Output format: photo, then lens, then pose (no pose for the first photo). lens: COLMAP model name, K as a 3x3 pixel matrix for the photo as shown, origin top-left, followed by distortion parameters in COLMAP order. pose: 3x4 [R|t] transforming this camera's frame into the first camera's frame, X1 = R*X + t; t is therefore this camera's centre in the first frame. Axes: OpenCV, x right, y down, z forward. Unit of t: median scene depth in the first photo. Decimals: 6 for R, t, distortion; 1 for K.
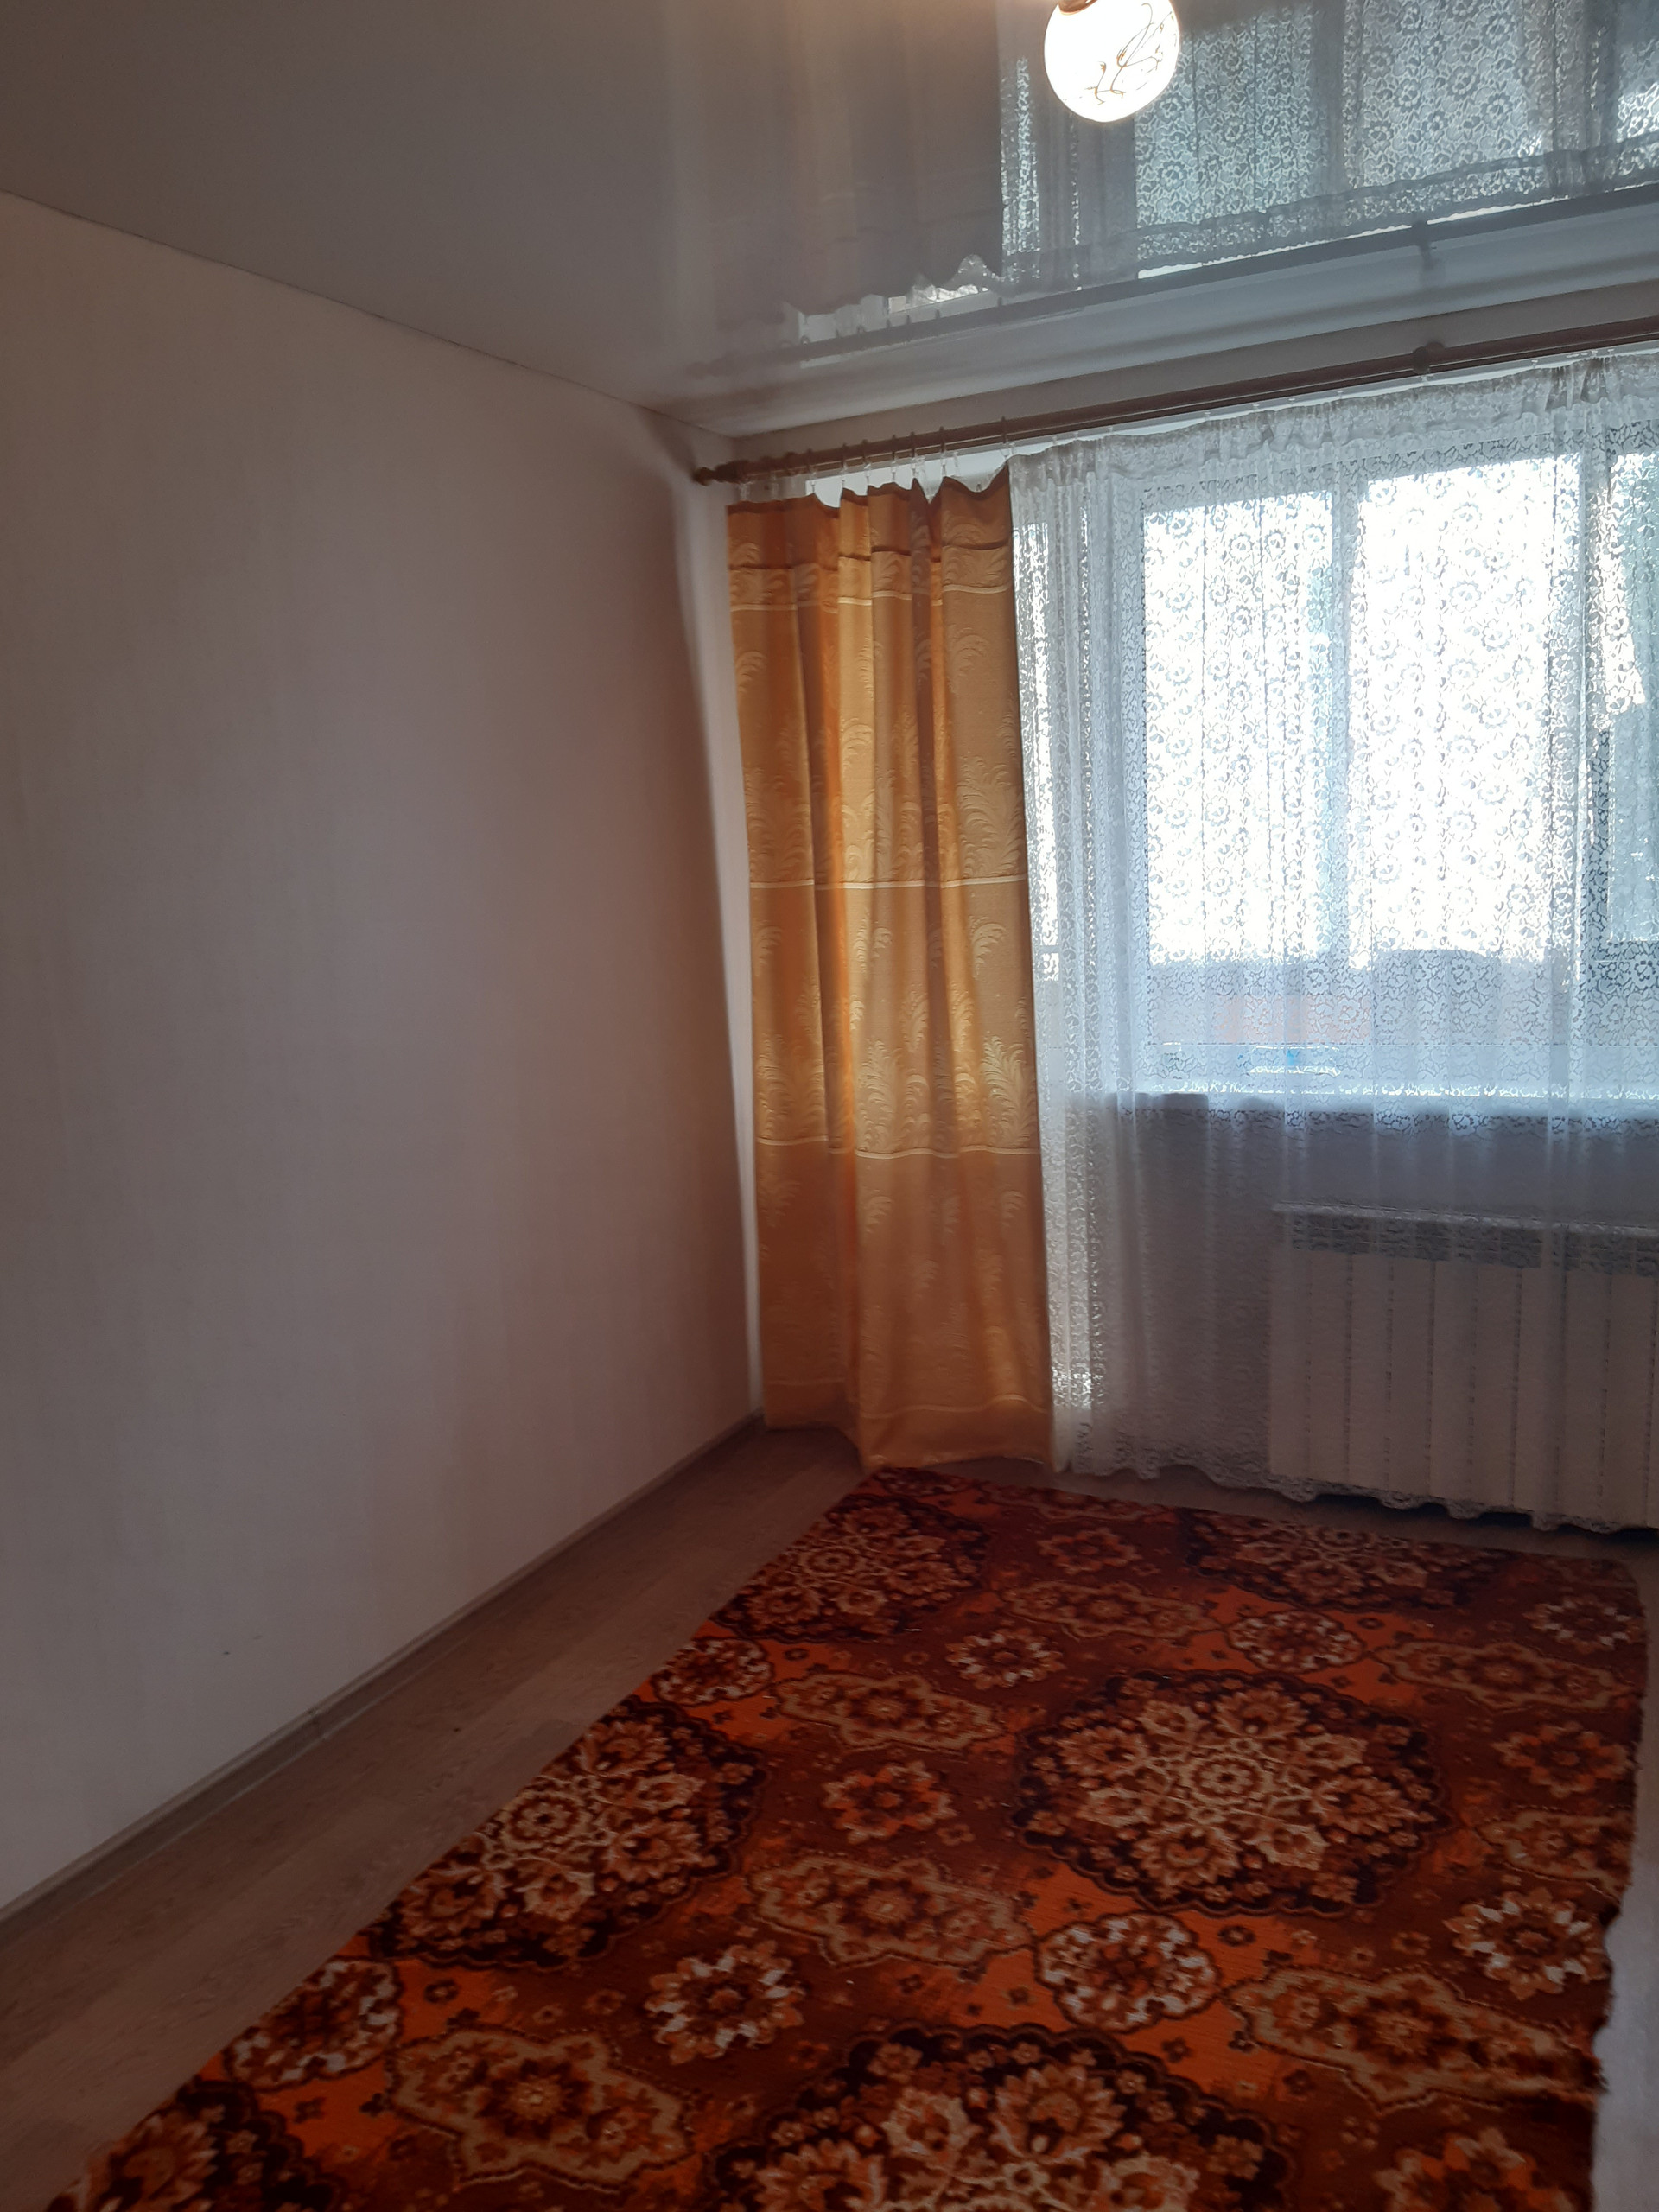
lens RADIAL K [[1764.8, 0, 829.5], [0, 1764.8, 1106.0], [0, 0, 1]] dist [0.097718, -0.183338]
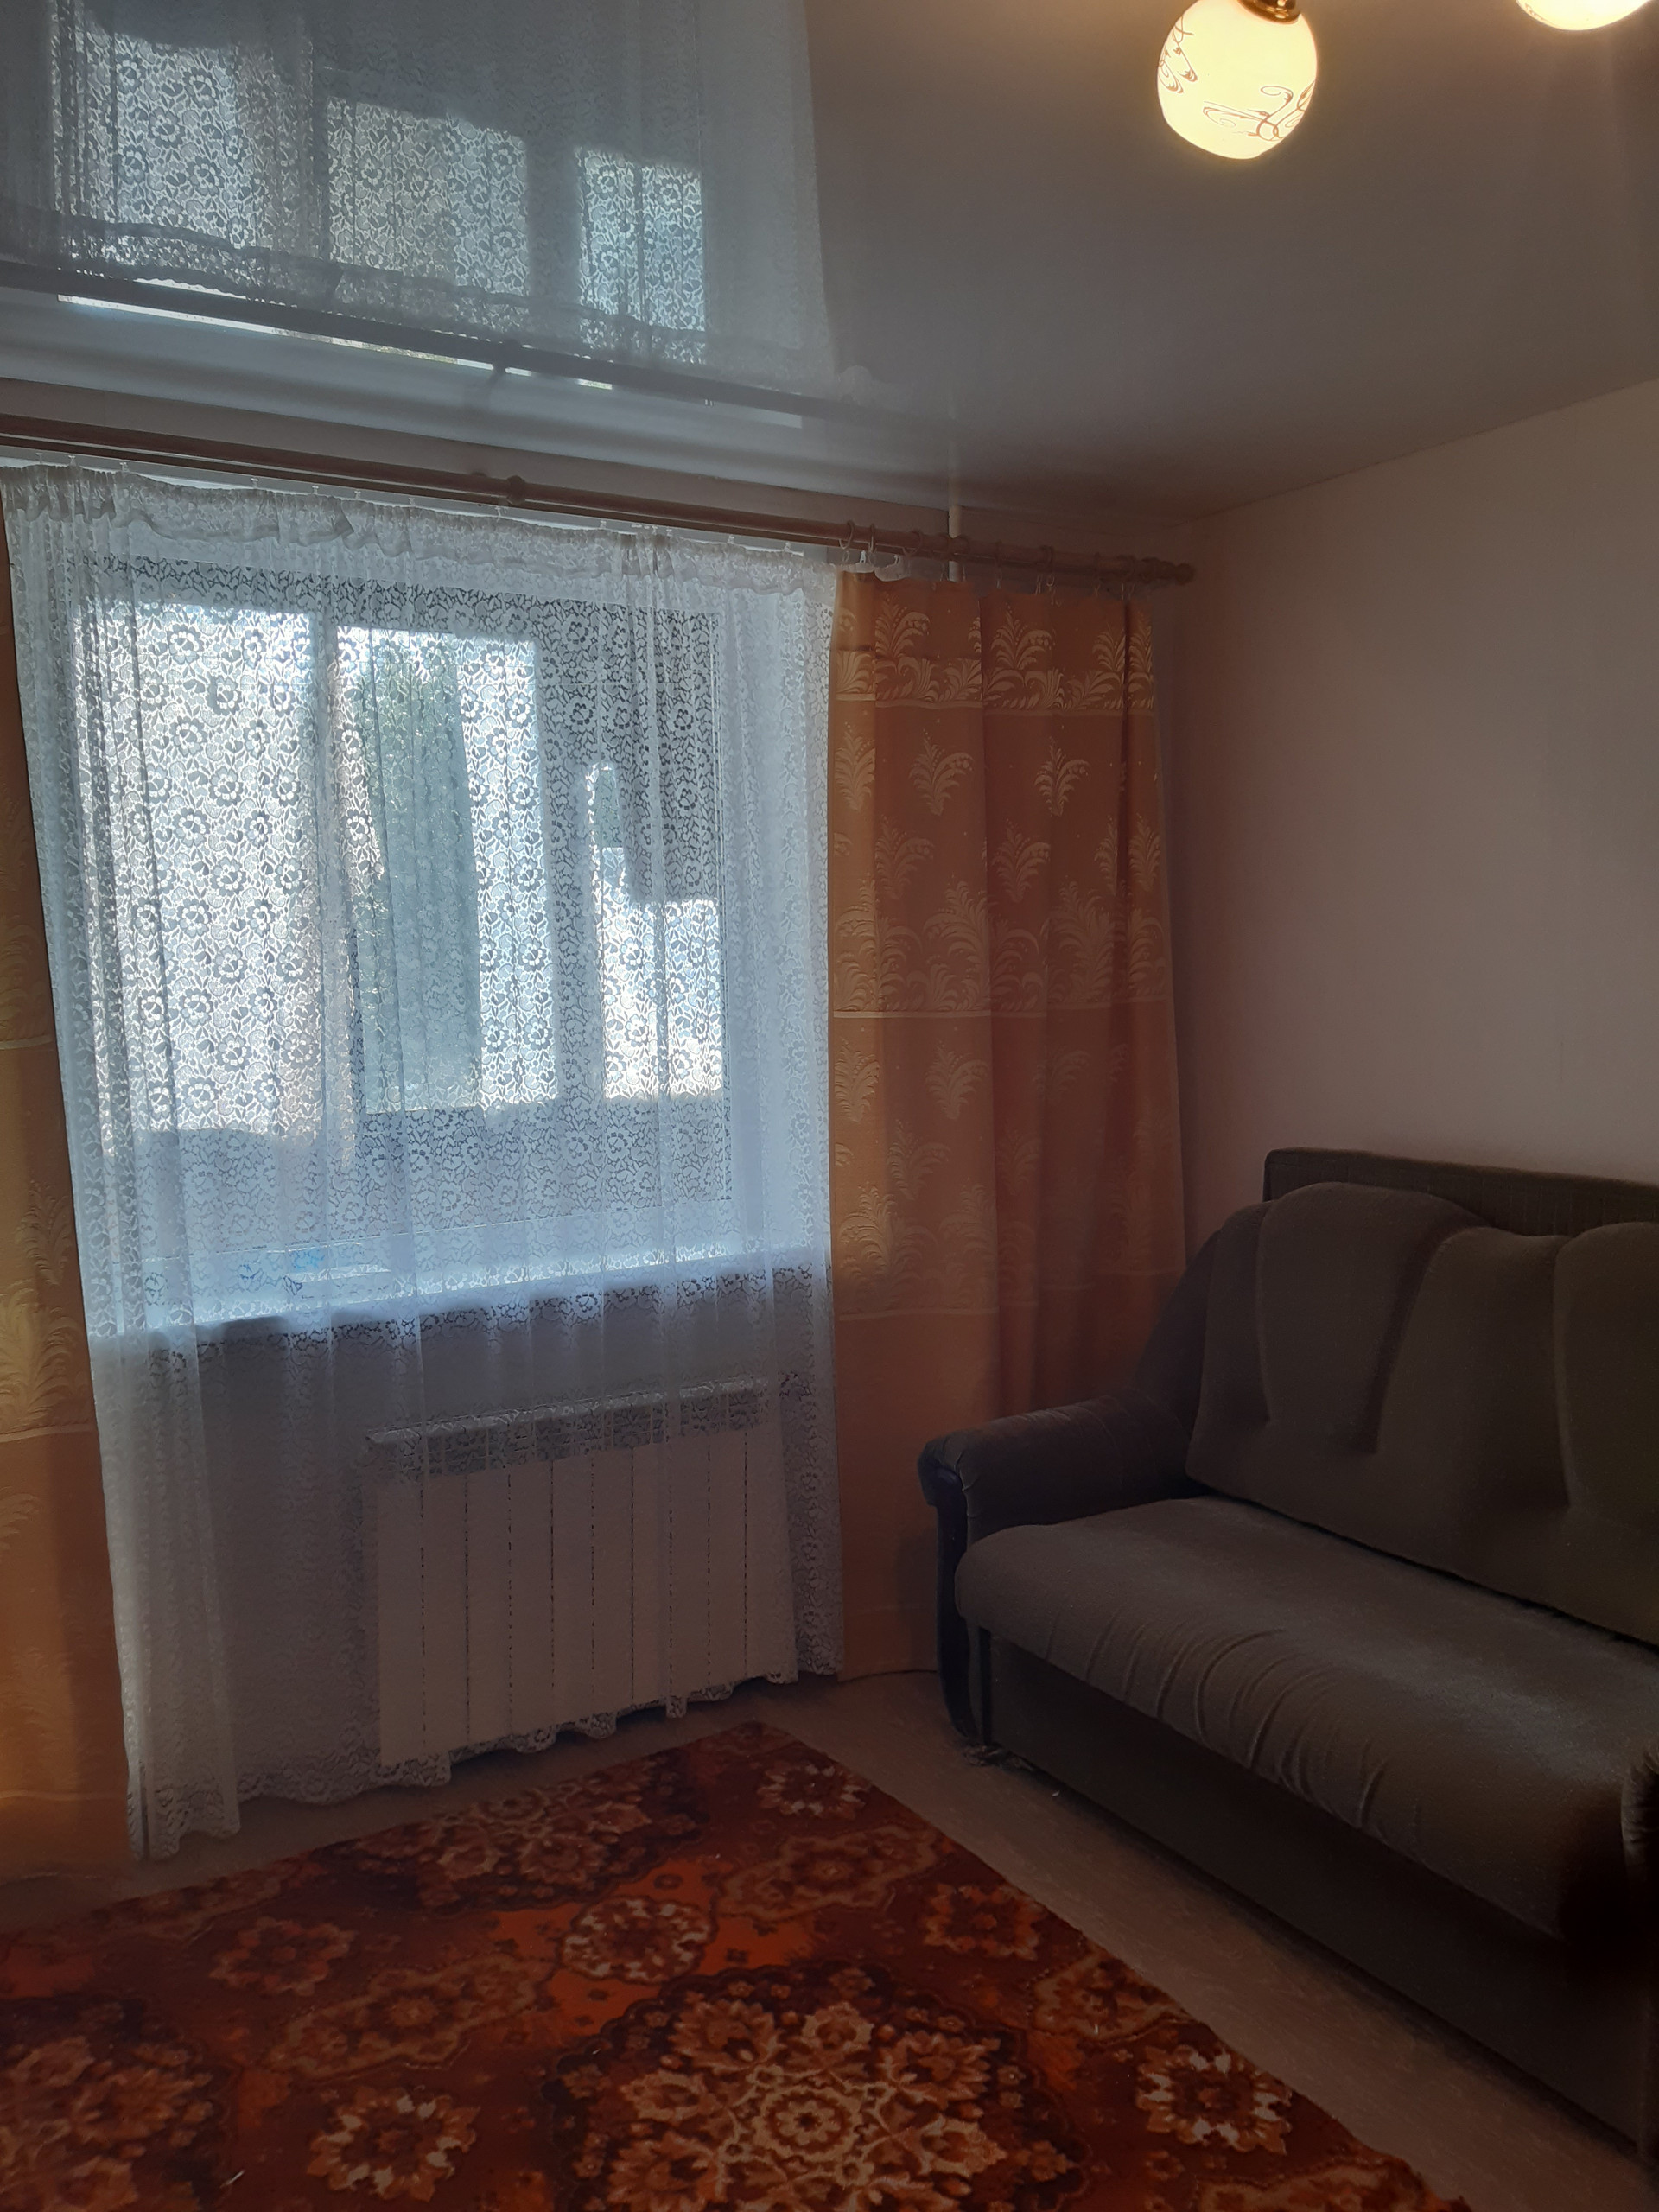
lens RADIAL K [[1747.8, 0, 852.9], [0, 1747.8, 1104.2], [0, 0, 1]] dist [0.066055, -0.132350]
pose [[0.516132, -0.037029, 0.855708, -0.379229], [0.114298, 0.993107, -0.025965, -0.059157], [-0.848849, 0.111207, 0.516807, 0.424979]]
